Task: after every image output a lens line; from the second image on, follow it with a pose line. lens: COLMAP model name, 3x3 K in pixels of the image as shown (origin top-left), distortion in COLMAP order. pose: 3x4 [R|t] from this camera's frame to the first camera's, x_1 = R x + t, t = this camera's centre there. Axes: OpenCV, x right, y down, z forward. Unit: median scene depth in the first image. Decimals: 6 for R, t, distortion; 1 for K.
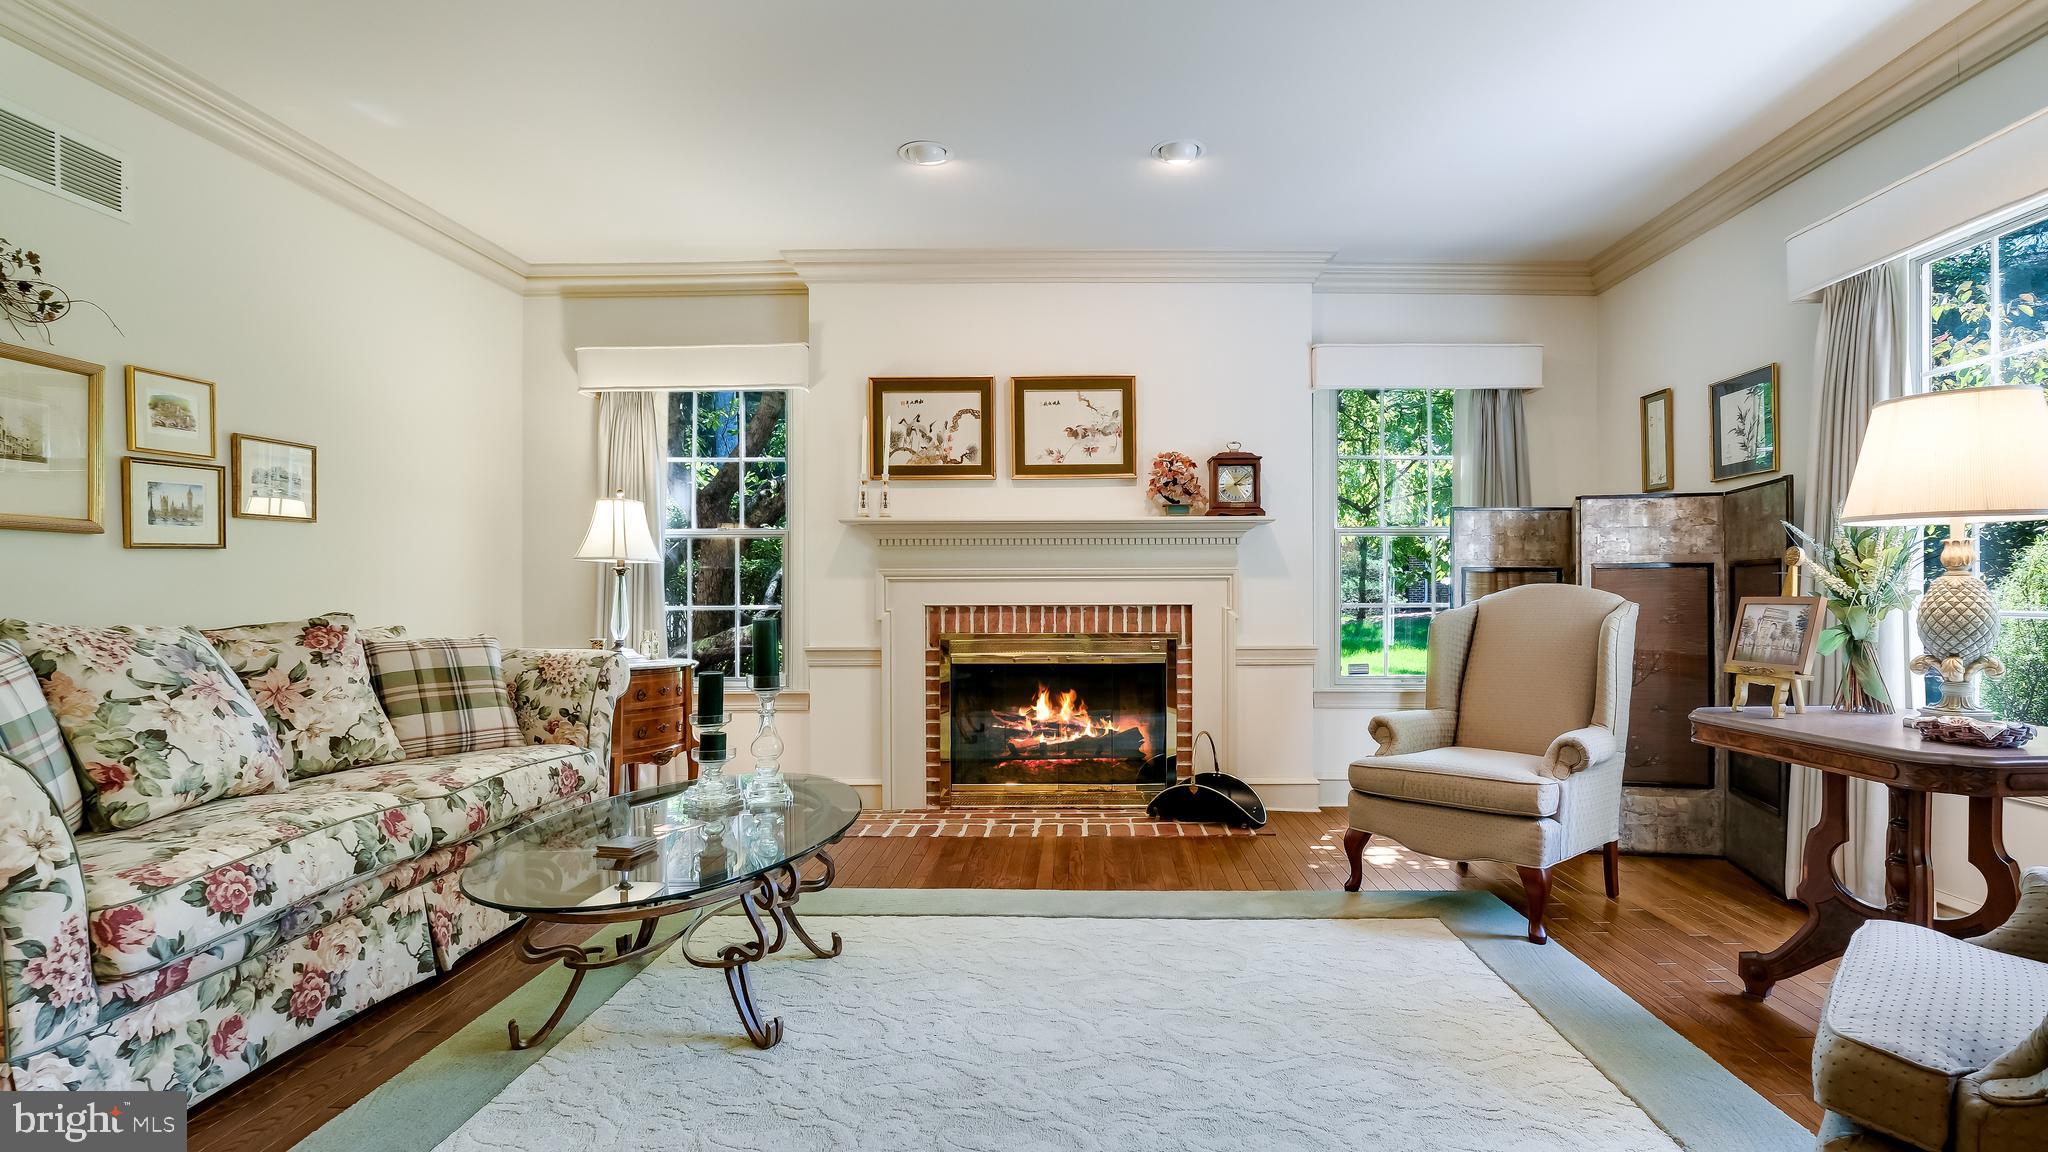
lens RADIAL K [[960.5, 0, 1016.5], [0, 960.5, 586.0], [0, 0, 1]] dist [-0.012147, 0.000104]
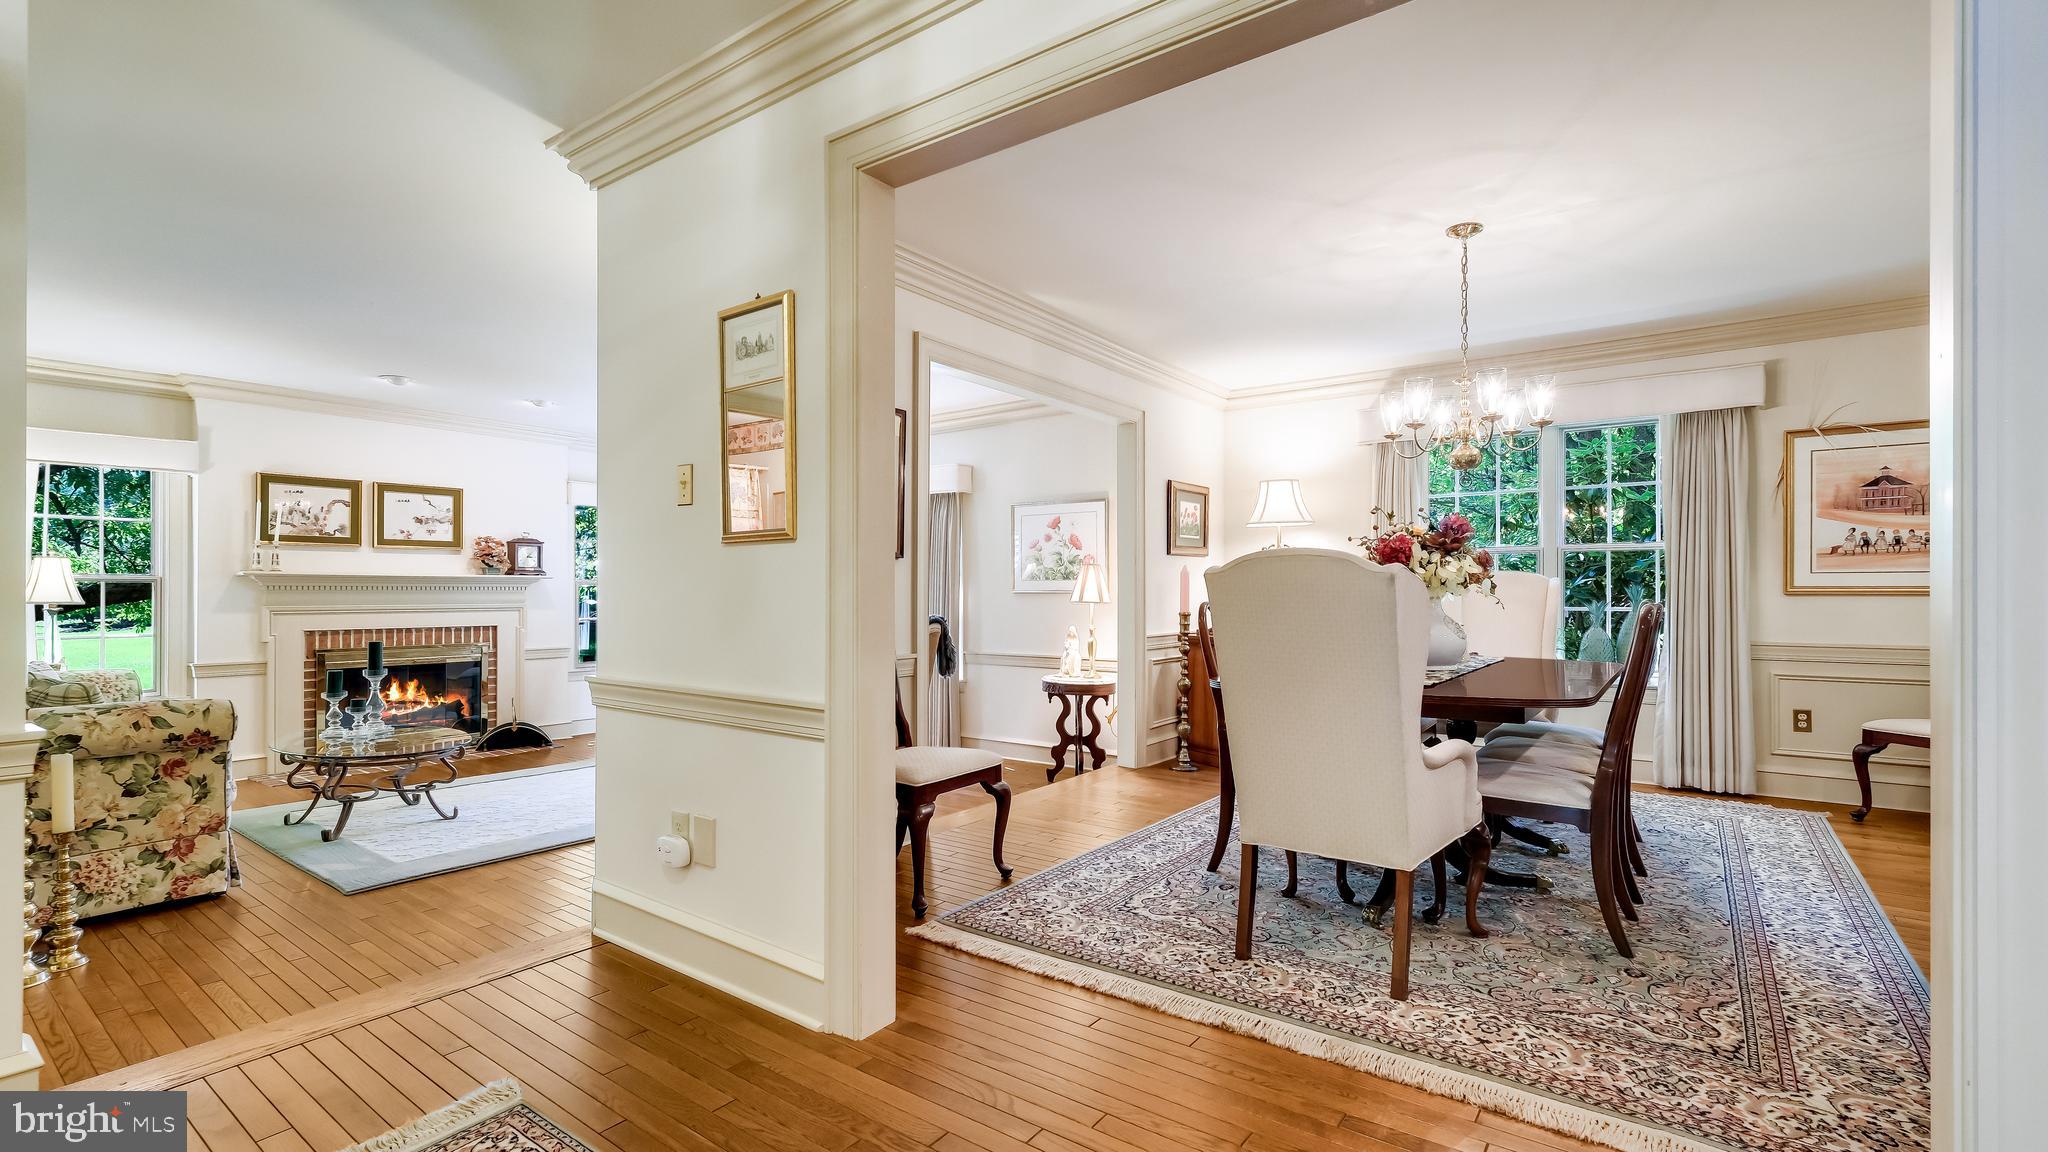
lens RADIAL K [[913.3, 0, 1053.4], [0, 913.3, 585.1], [0, 0, 1]] dist [-0.018005, 0.005647]
pose [[0.580888, 0.009924, 0.813923, -0.559489], [-0.006910, 0.999950, -0.007260, -0.047611], [-0.813954, -0.001407, 0.580927, -0.748370]]
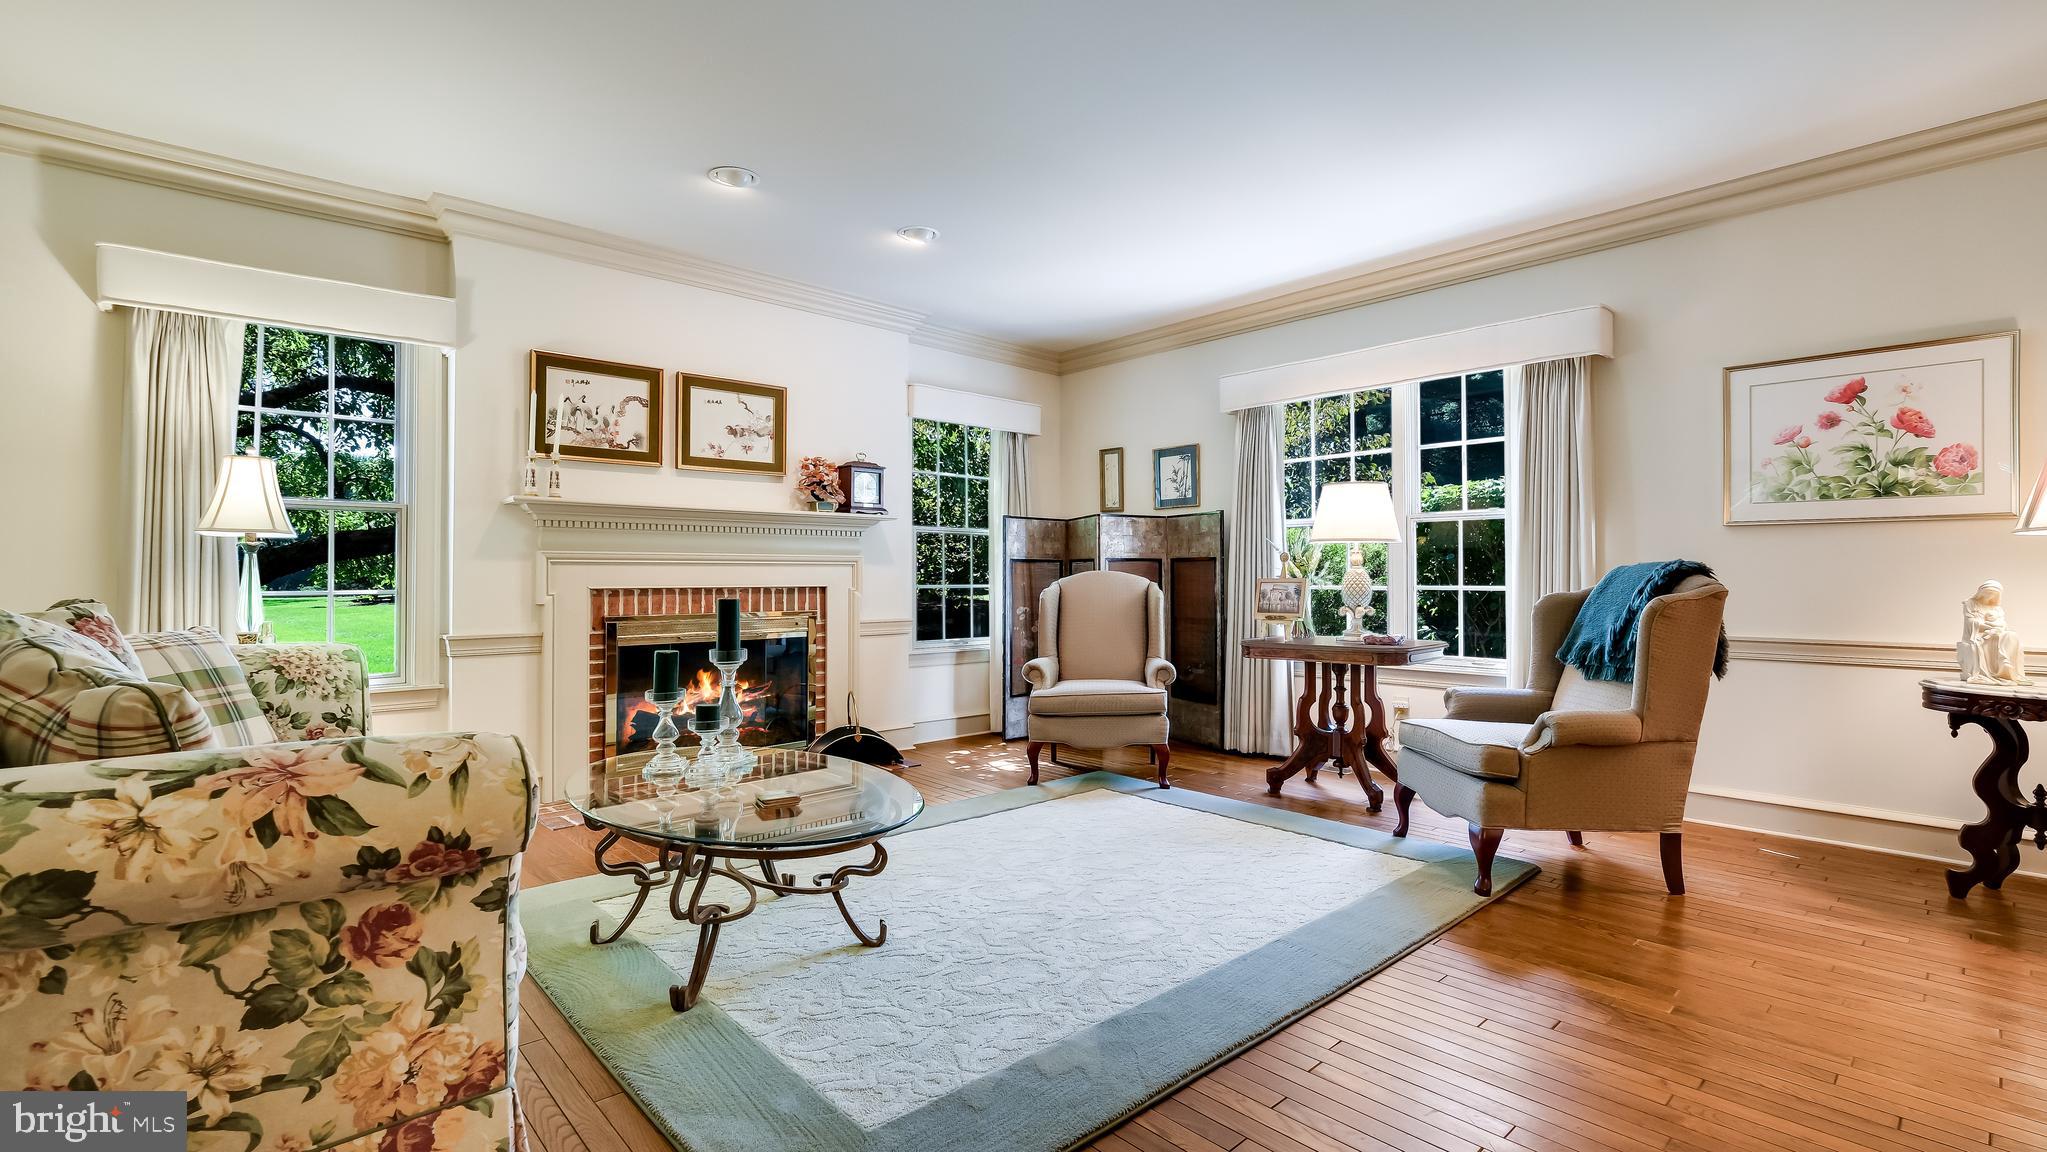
lens RADIAL K [[912.9, 0, 1025.3], [0, 912.9, 560.4], [0, 0, 1]] dist [-0.018005, 0.005647]
pose [[0.732035, 0.014682, 0.681109, -0.406670], [-0.006825, 0.999876, -0.014218, 0.001565], [-0.681233, 0.005759, 0.732044, 0.005995]]
